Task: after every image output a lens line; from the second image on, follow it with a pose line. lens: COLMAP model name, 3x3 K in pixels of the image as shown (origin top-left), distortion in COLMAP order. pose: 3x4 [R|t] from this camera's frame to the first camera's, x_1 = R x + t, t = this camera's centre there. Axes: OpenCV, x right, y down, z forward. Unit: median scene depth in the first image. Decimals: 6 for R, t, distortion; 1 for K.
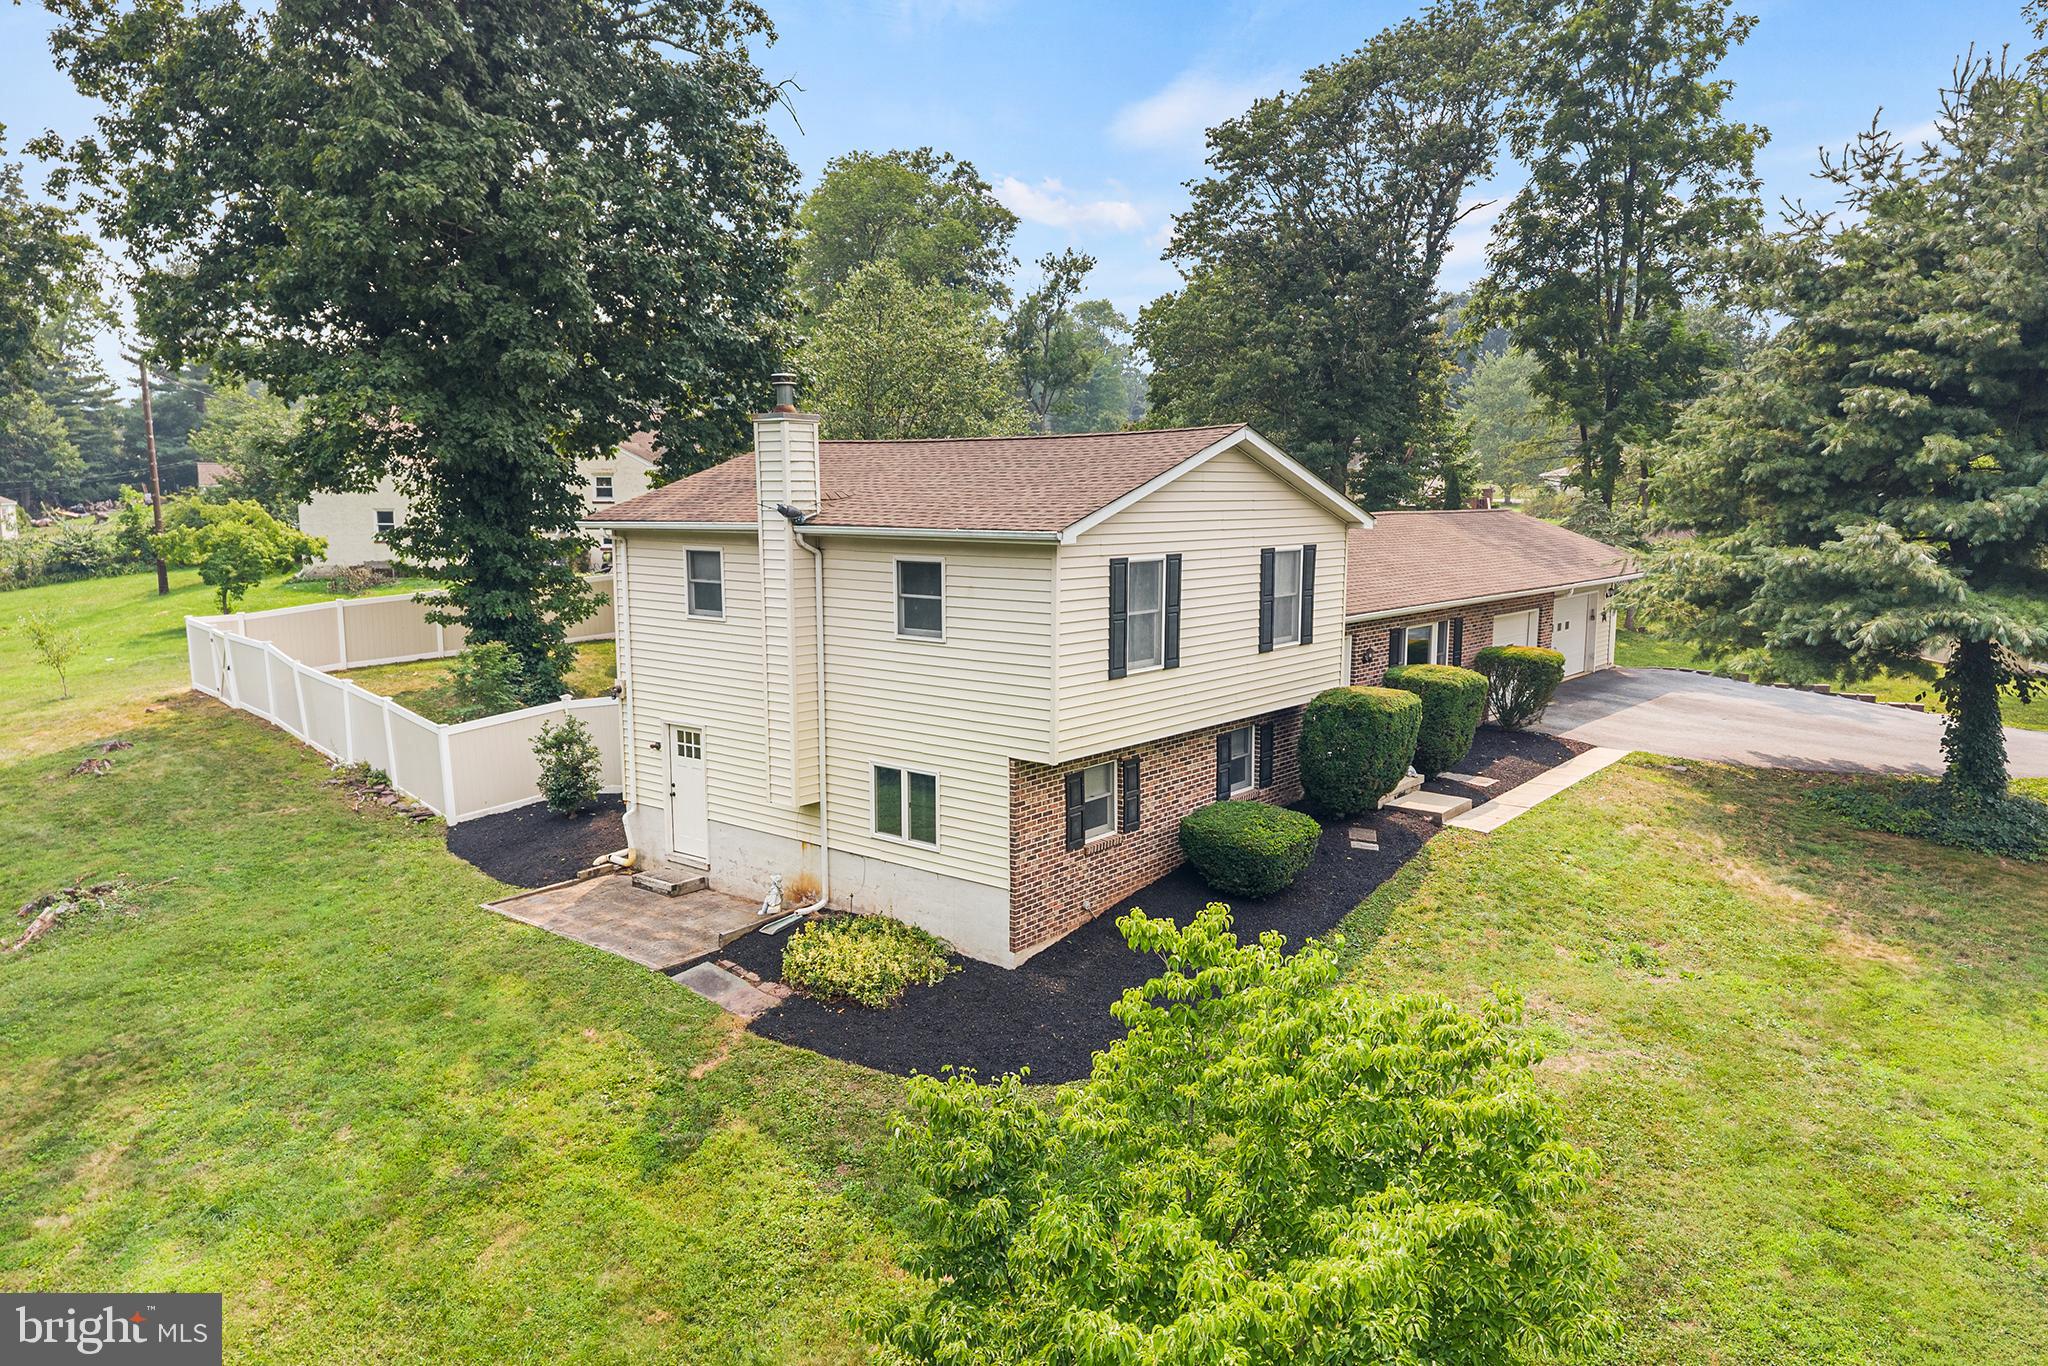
lens RADIAL K [[1395.7, 0, 1055.6], [0, 1395.7, 714.8], [0, 0, 1]] dist [0.047489, -0.068493]
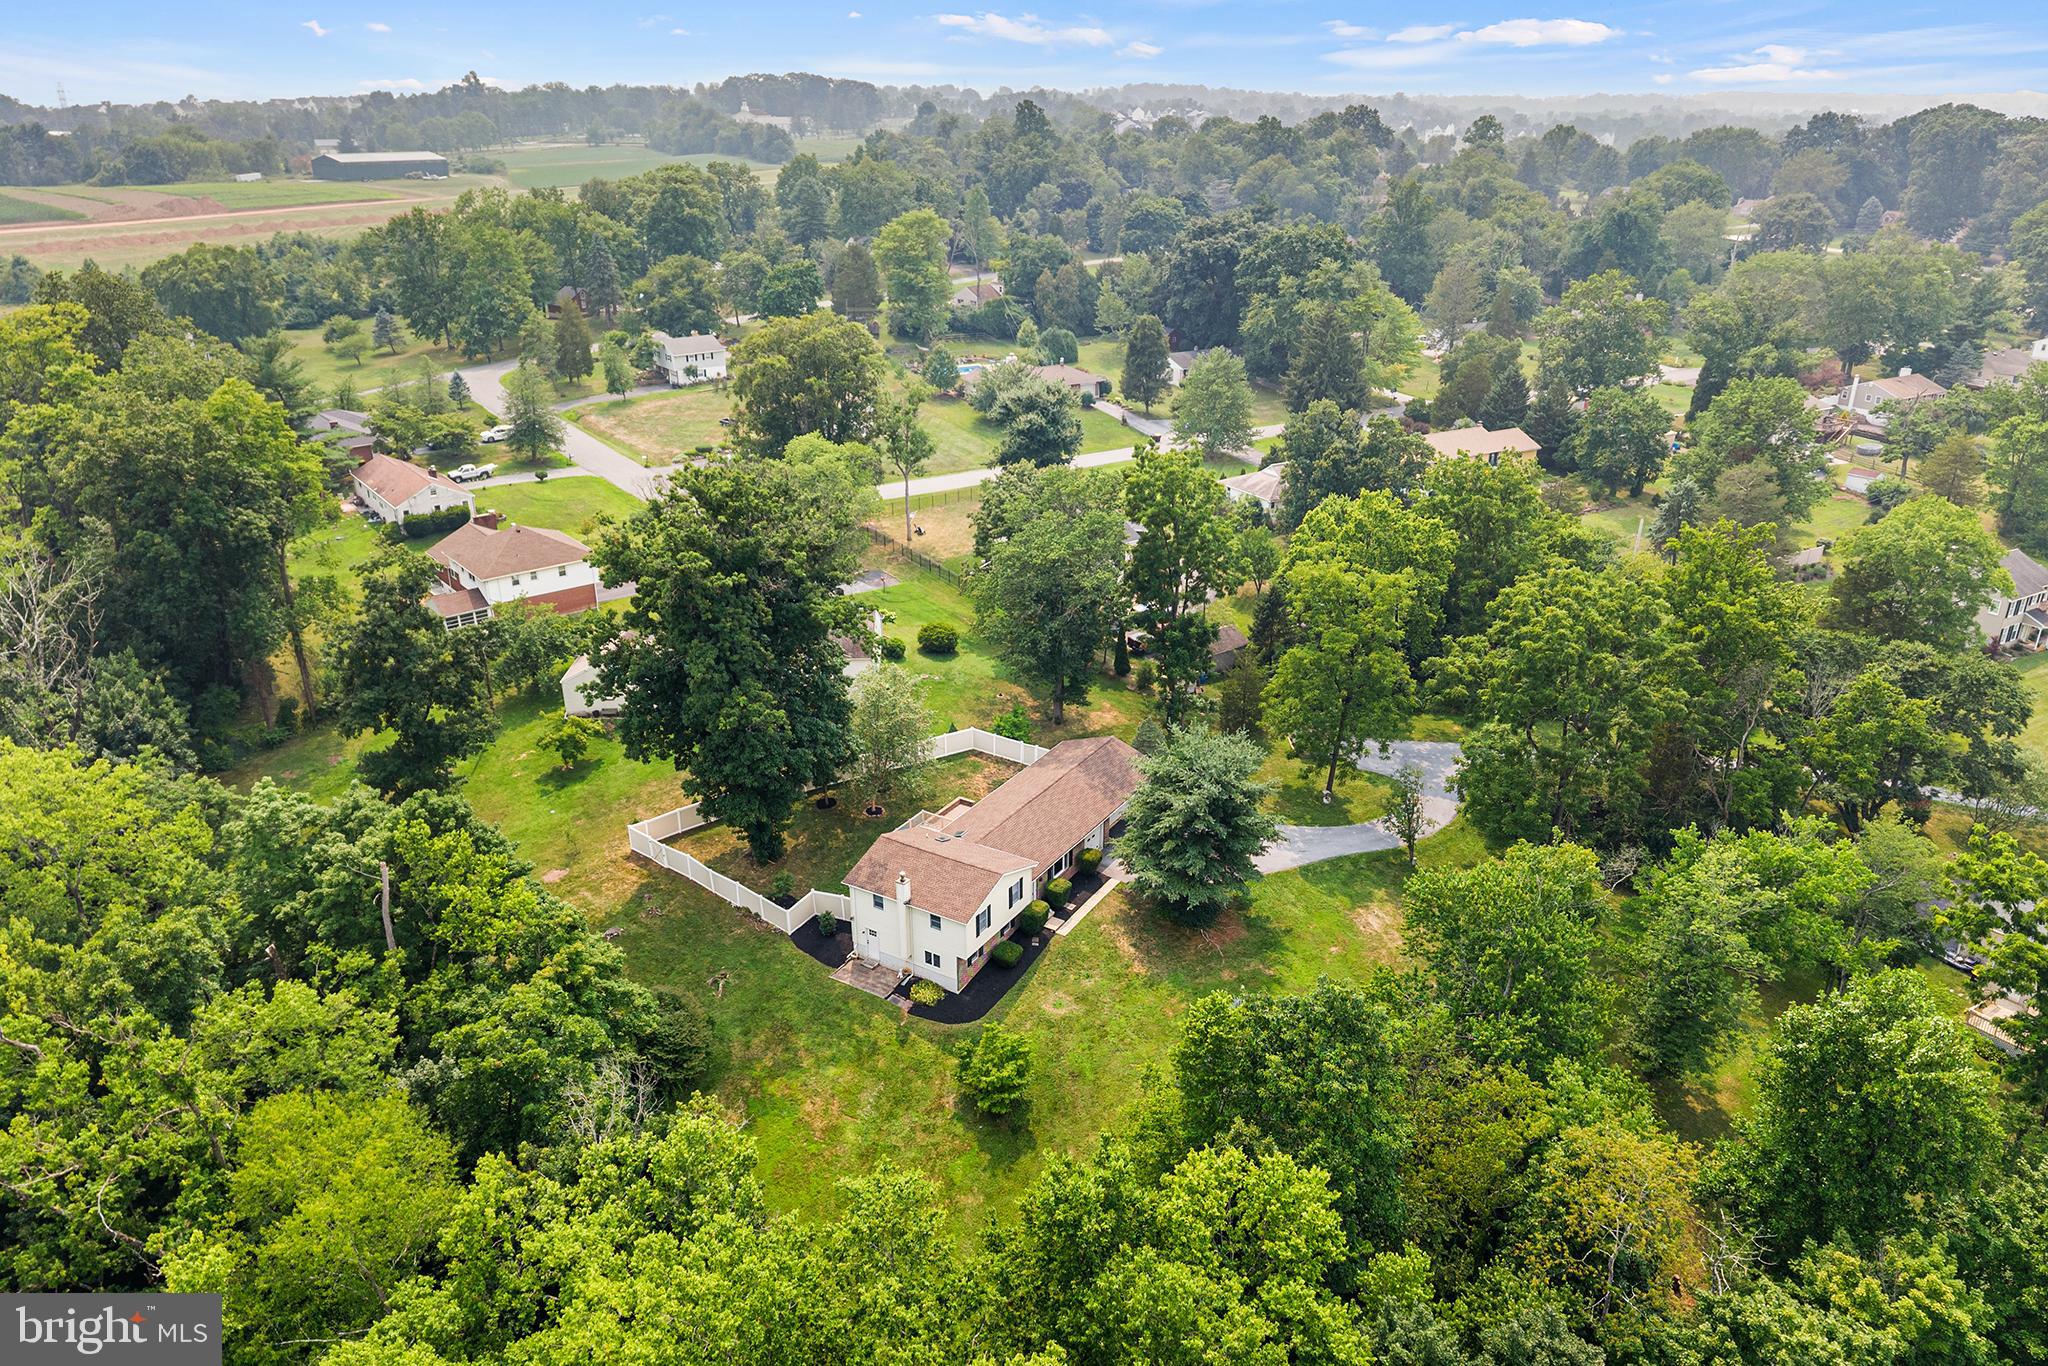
lens RADIAL K [[1395.7, 0, 1055.6], [0, 1395.7, 714.8], [0, 0, 1]] dist [0.047489, -0.068493]
pose [[0.989822, -0.056892, 0.130447, -0.268452], [0.020557, 0.964162, 0.264518, -1.976408], [-0.140821, -0.259144, 0.955518, -3.346453]]
